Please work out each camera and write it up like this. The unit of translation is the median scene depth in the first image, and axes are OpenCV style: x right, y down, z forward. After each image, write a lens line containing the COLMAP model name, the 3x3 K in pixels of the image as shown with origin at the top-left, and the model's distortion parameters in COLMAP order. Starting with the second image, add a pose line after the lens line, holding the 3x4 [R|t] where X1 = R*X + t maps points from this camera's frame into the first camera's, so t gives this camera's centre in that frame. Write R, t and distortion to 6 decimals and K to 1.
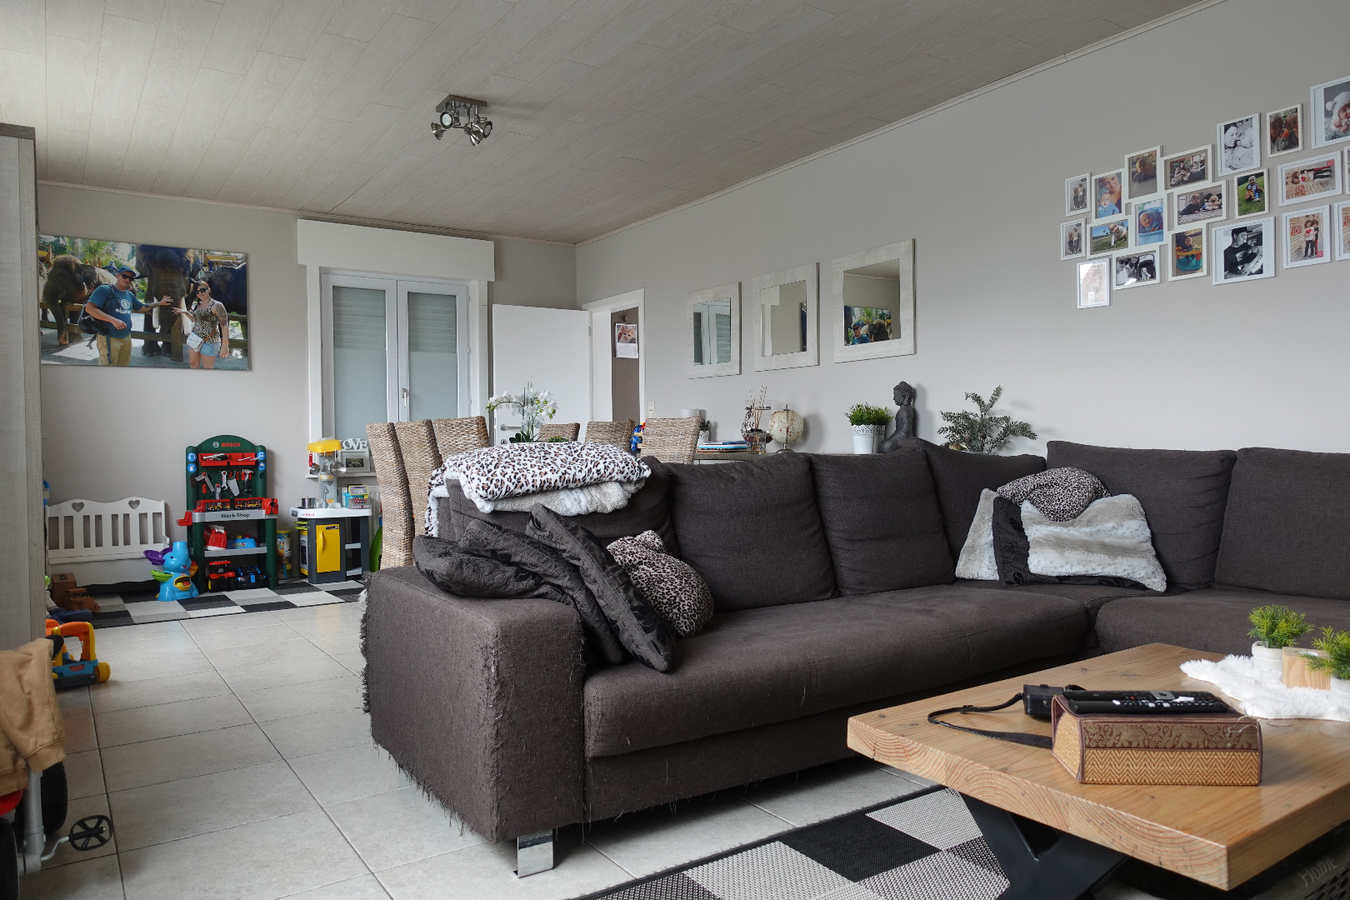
lens RADIAL K [[923.2, 0, 680.7], [0, 923.2, 454.5], [0, 0, 1]] dist [-0.000403, -0.003176]
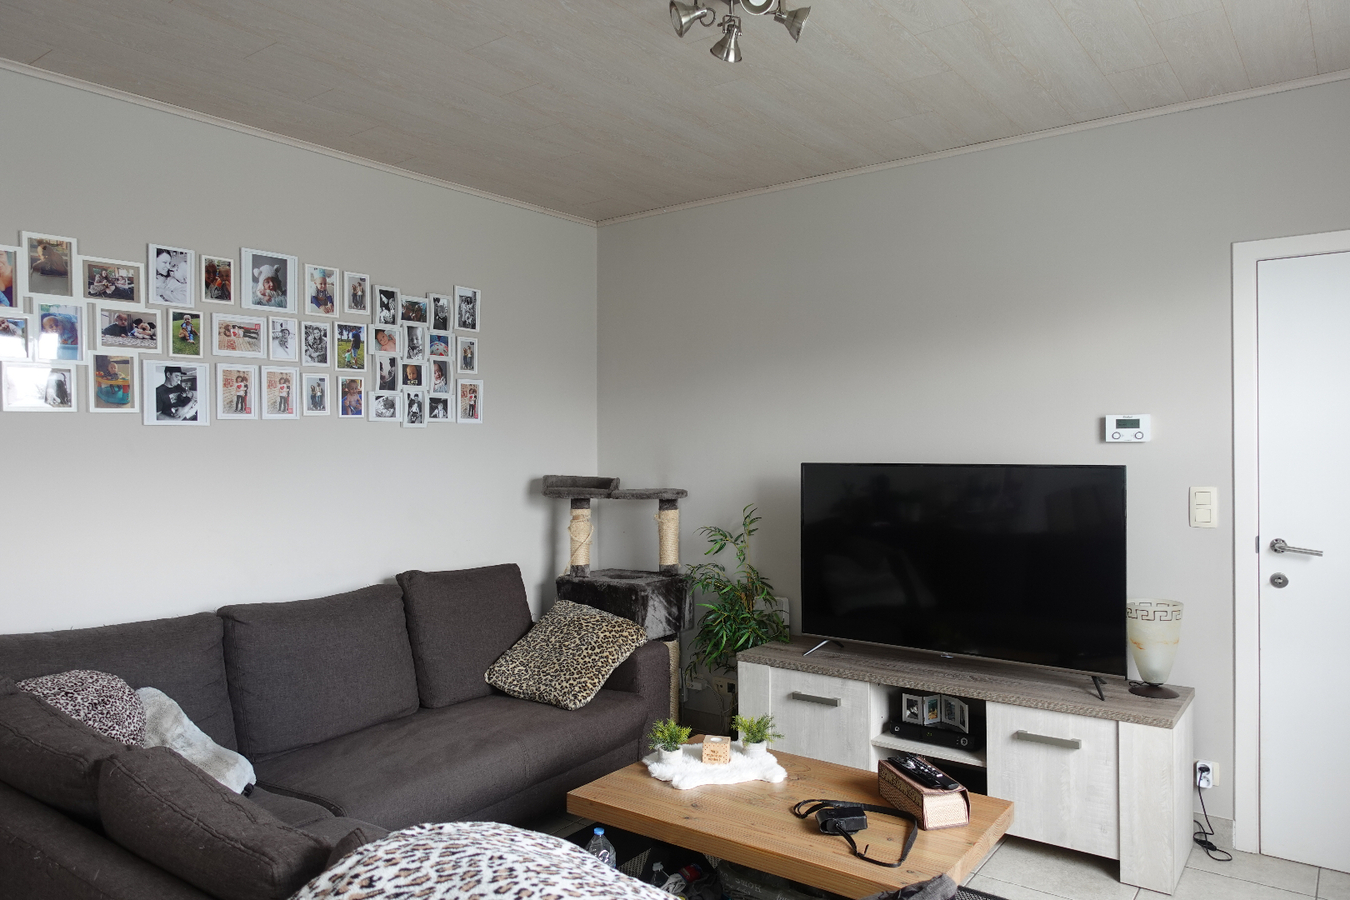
lens RADIAL K [[923.2, 0, 681.9], [0, 923.2, 449.7], [0, 0, 1]] dist [-0.000403, -0.003176]
pose [[-0.321485, 0.014728, 0.946800, -0.417523], [0.031454, 0.999493, -0.004868, -0.143600], [-0.946392, 0.028216, -0.321786, 0.820493]]
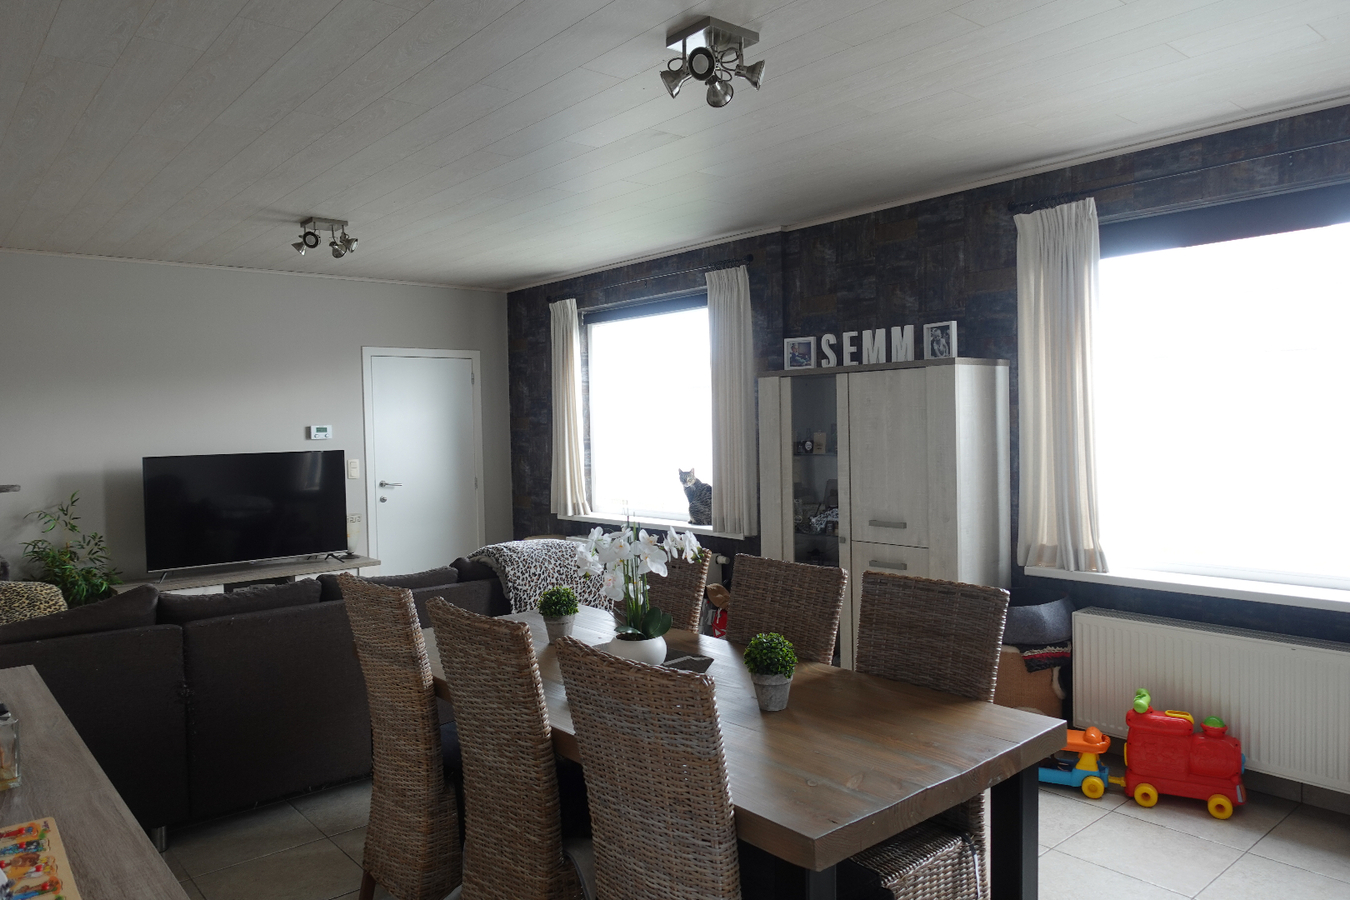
lens RADIAL K [[923.2, 0, 676.1], [0, 923.2, 449.1], [0, 0, 1]] dist [-0.000403, -0.003176]
pose [[-0.993883, 0.043212, -0.101637, -0.188834], [0.038602, 0.998154, 0.046891, -0.182584], [0.103475, 0.042680, -0.993716, 2.057619]]
